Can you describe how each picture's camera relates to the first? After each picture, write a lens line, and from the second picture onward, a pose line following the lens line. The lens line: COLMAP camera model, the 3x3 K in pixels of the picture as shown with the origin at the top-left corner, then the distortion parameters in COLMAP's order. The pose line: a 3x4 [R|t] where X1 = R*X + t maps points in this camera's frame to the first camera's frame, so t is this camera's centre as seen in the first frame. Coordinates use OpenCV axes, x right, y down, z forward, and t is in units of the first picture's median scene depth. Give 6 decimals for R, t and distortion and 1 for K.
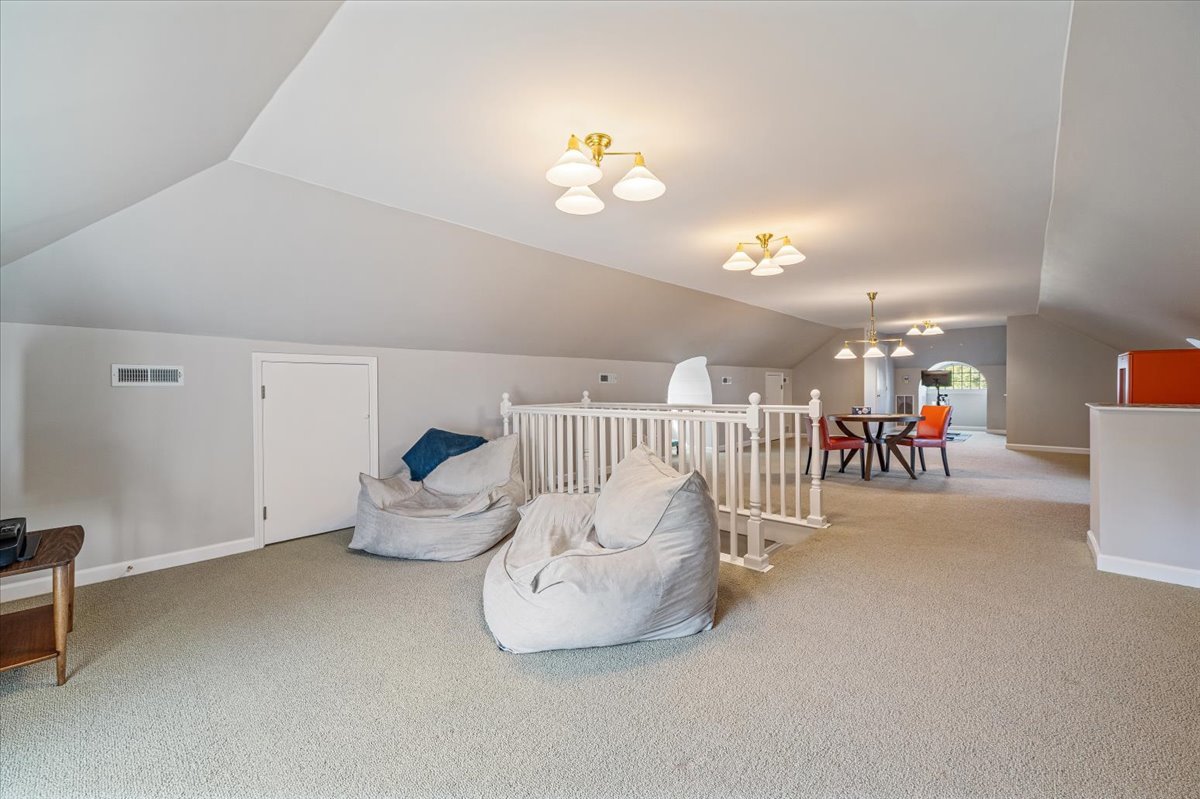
lens RADIAL K [[484.6, 0, 599.4], [0, 484.6, 390.1], [0, 0, 1]] dist [0.000393, 0.000089]
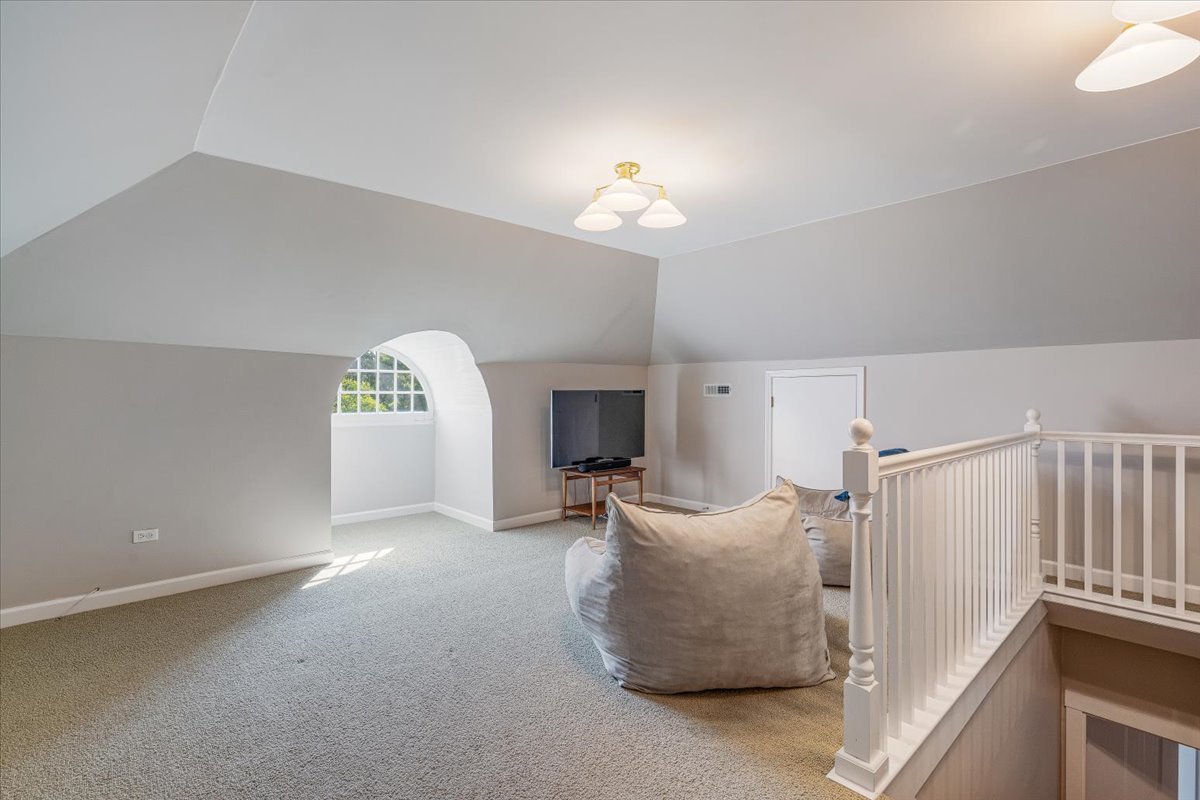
lens RADIAL K [[549.0, 0, 600.4], [0, 549.0, 398.3], [0, 0, 1]] dist [0.004100, 0.000254]
pose [[-0.092173, 0.007636, -0.995714, 0.869633], [-0.007677, 0.999935, 0.008379, -0.014985], [0.995713, 0.008416, -0.092108, 0.768044]]
